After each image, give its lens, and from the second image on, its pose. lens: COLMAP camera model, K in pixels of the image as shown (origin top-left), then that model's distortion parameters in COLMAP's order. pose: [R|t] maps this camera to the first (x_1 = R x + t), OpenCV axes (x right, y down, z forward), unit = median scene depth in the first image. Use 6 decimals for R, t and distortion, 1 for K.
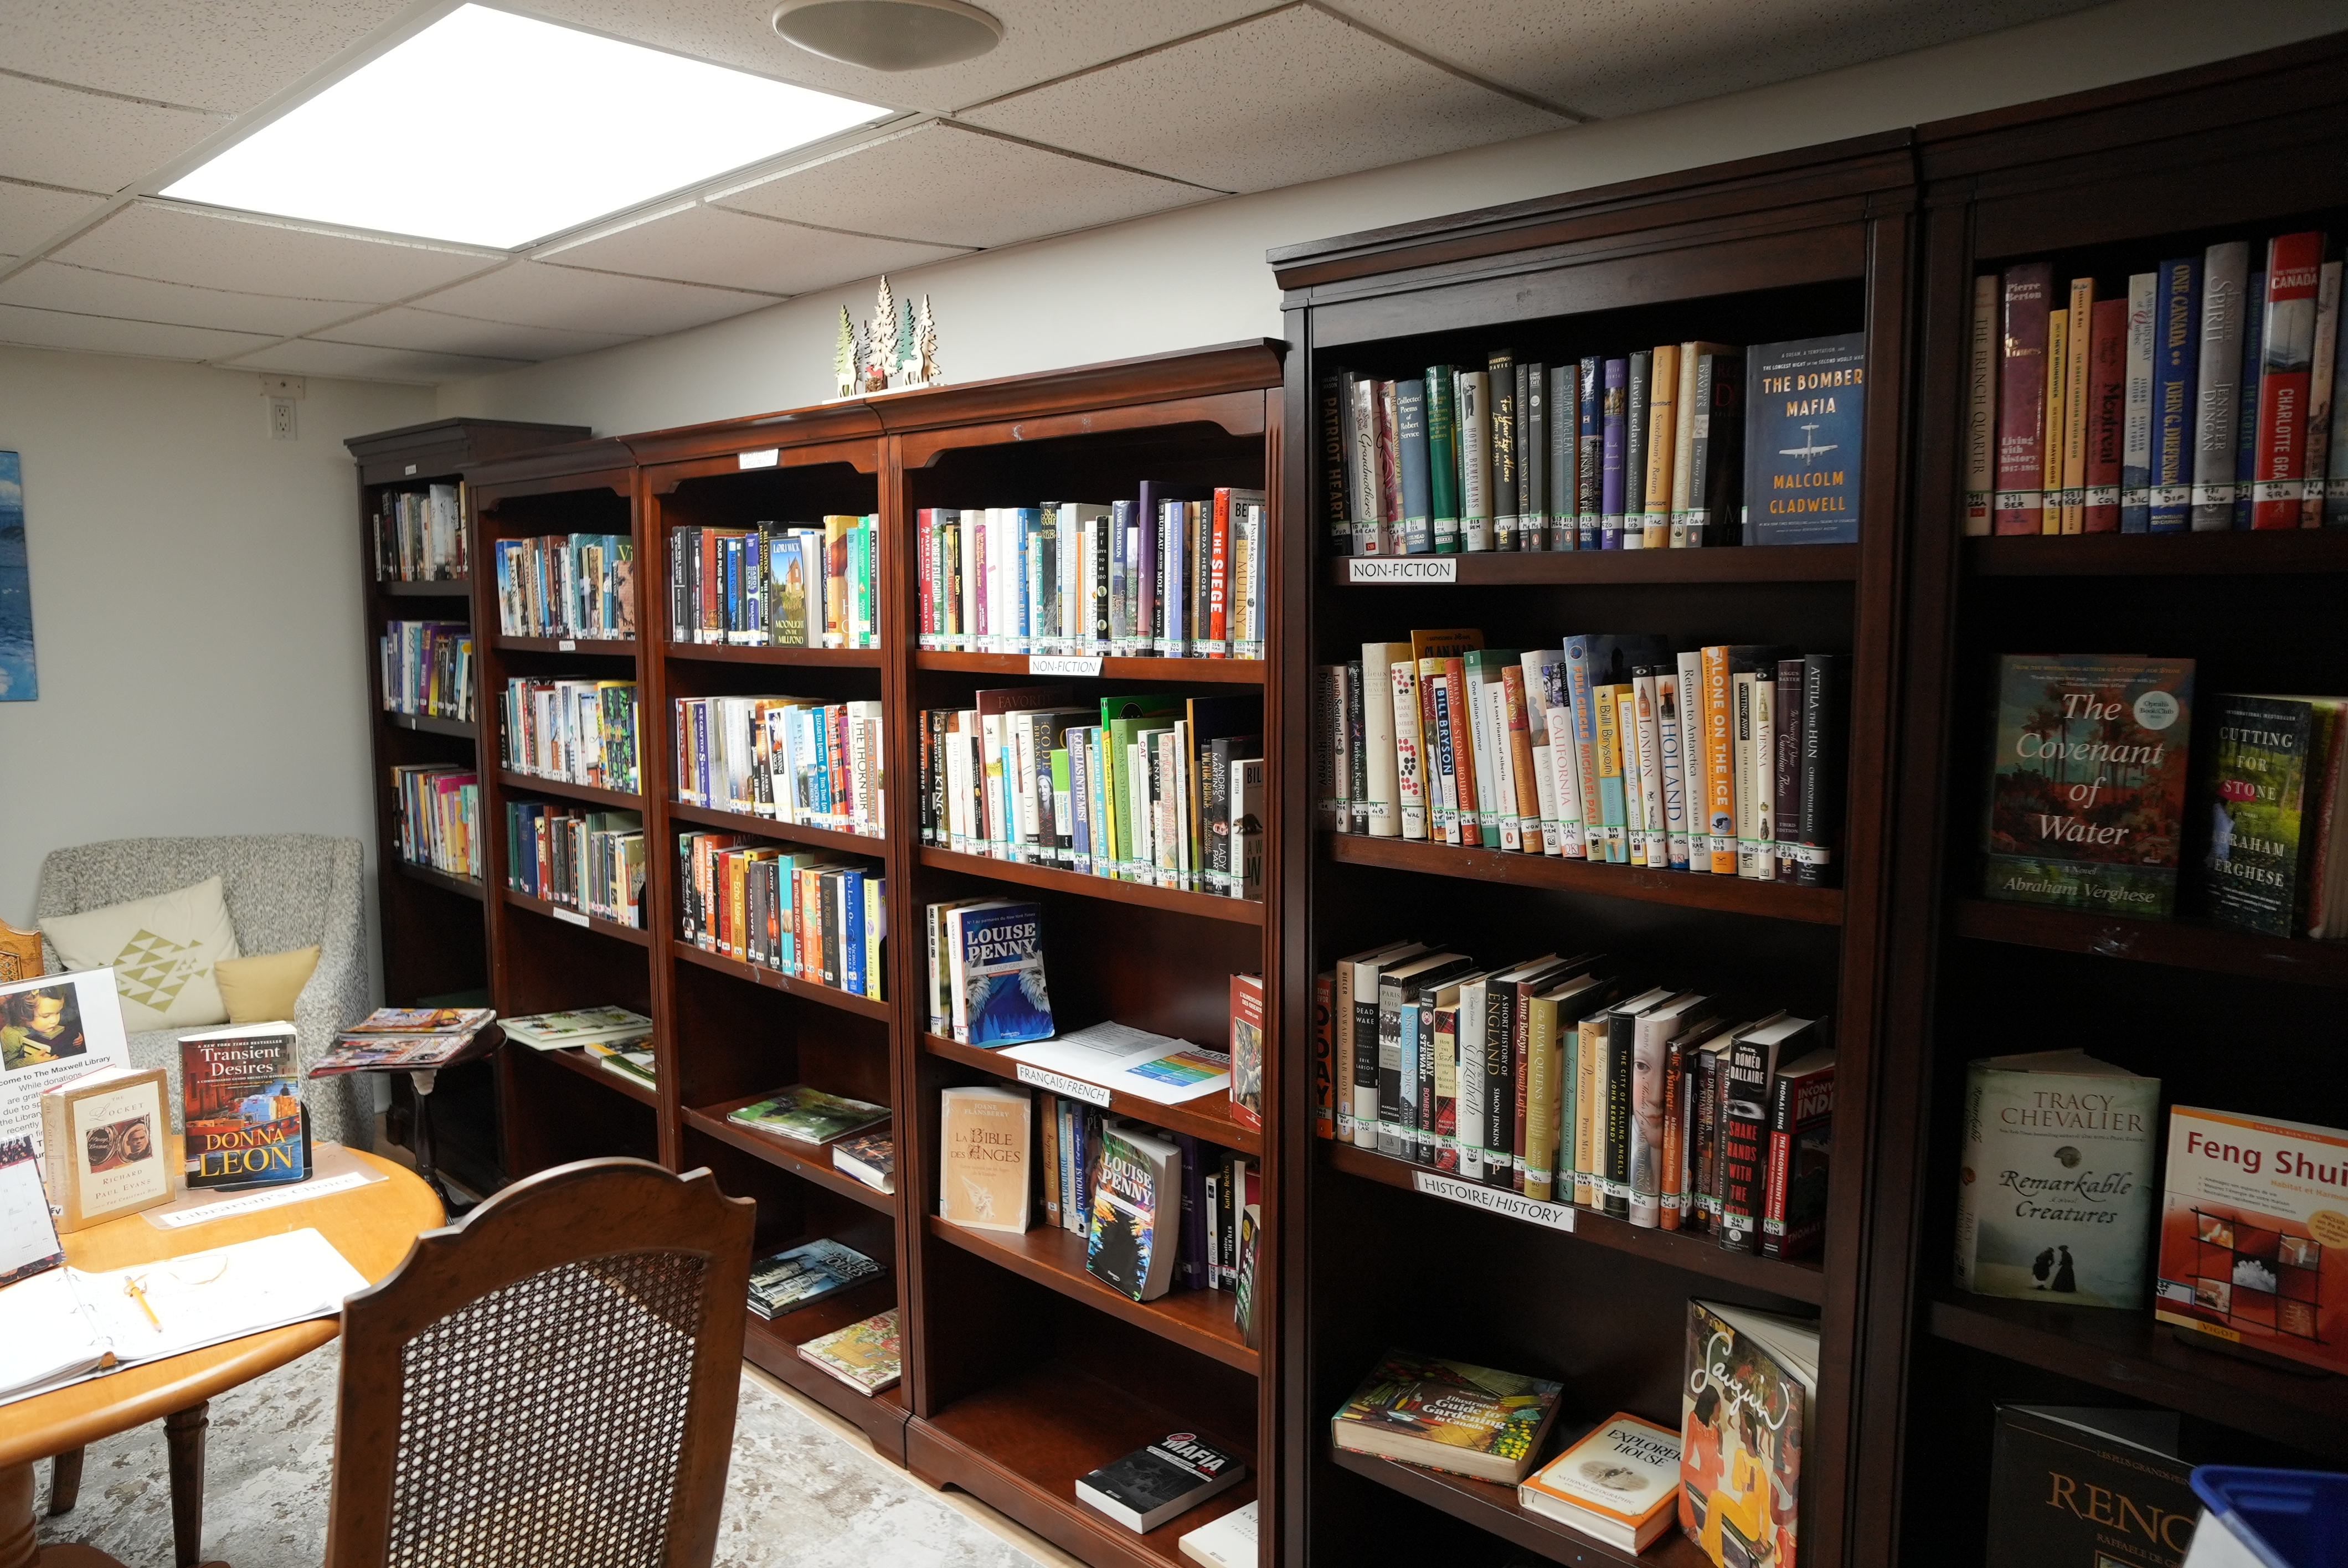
lens RADIAL K [[1597.6, 0, 1185.0], [0, 1597.6, 796.5], [0, 0, 1]] dist [-0.113563, 0.125158]
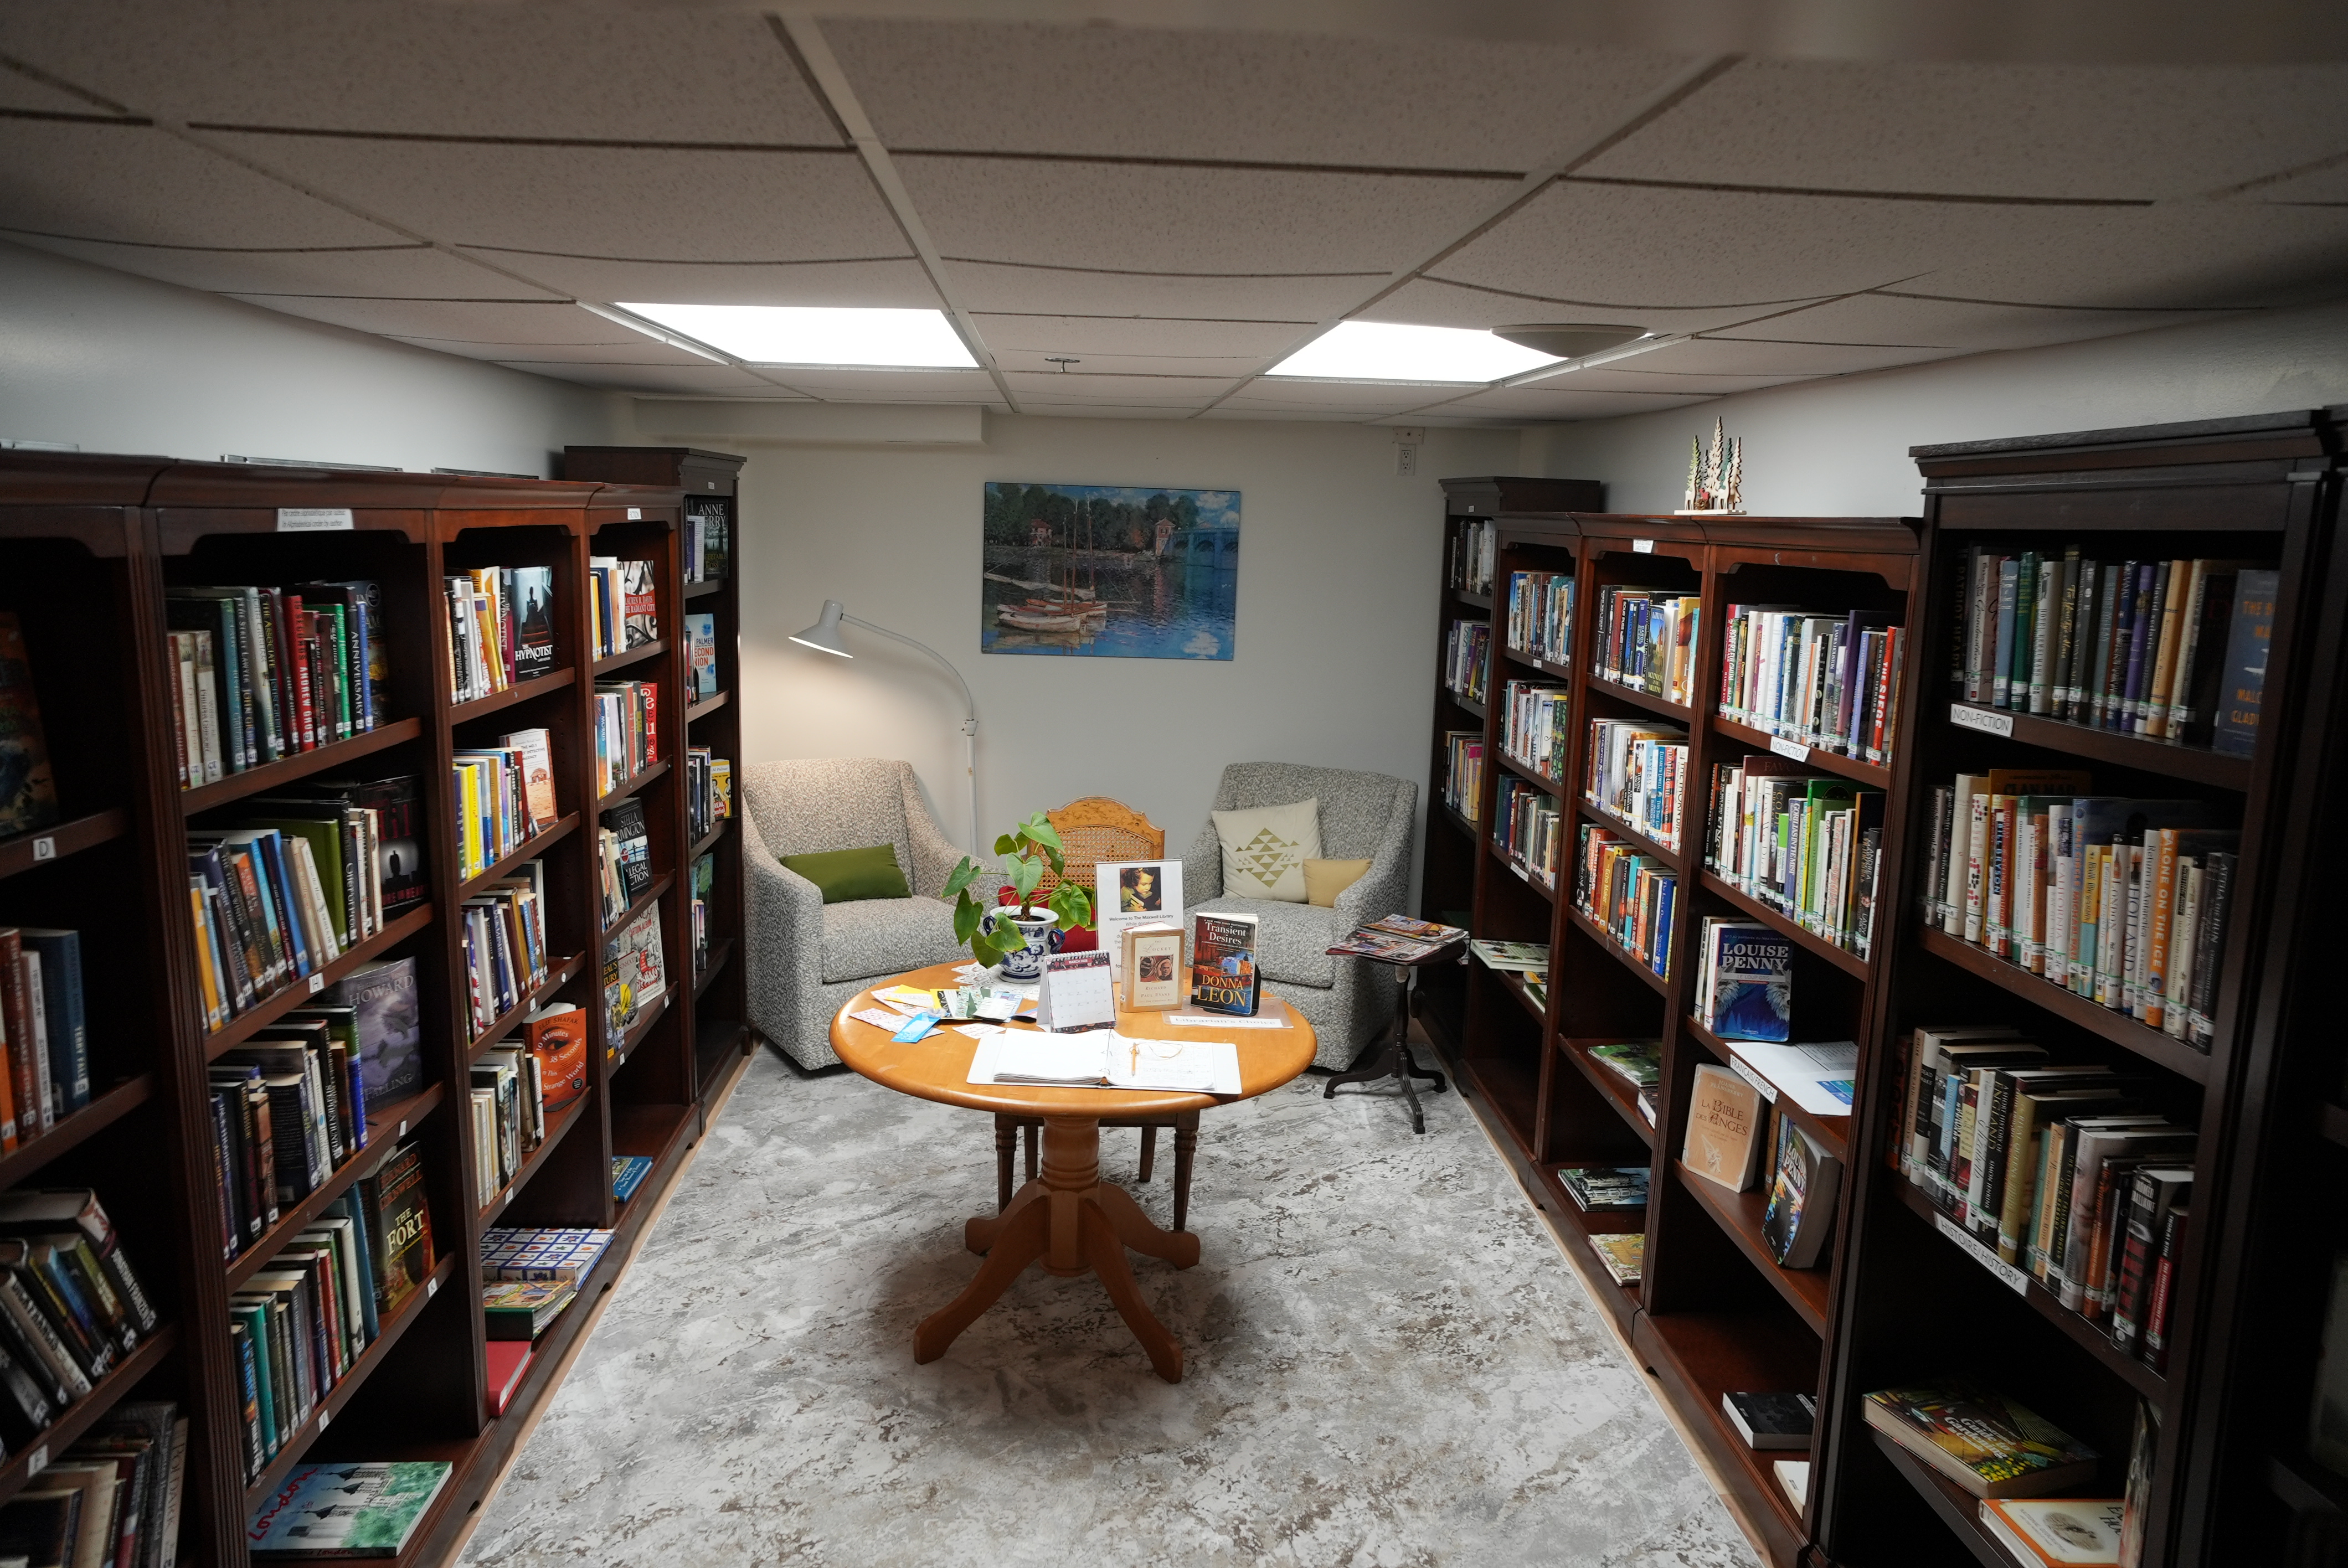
lens RADIAL K [[1597.6, 0, 1185.0], [0, 1597.6, 796.5], [0, 0, 1]] dist [-0.113563, 0.125158]
pose [[0.735552, 0.140220, -0.662799, 0.442468], [-0.112903, 0.990036, 0.084153, -0.106187], [0.667995, 0.012933, 0.744054, -0.255614]]
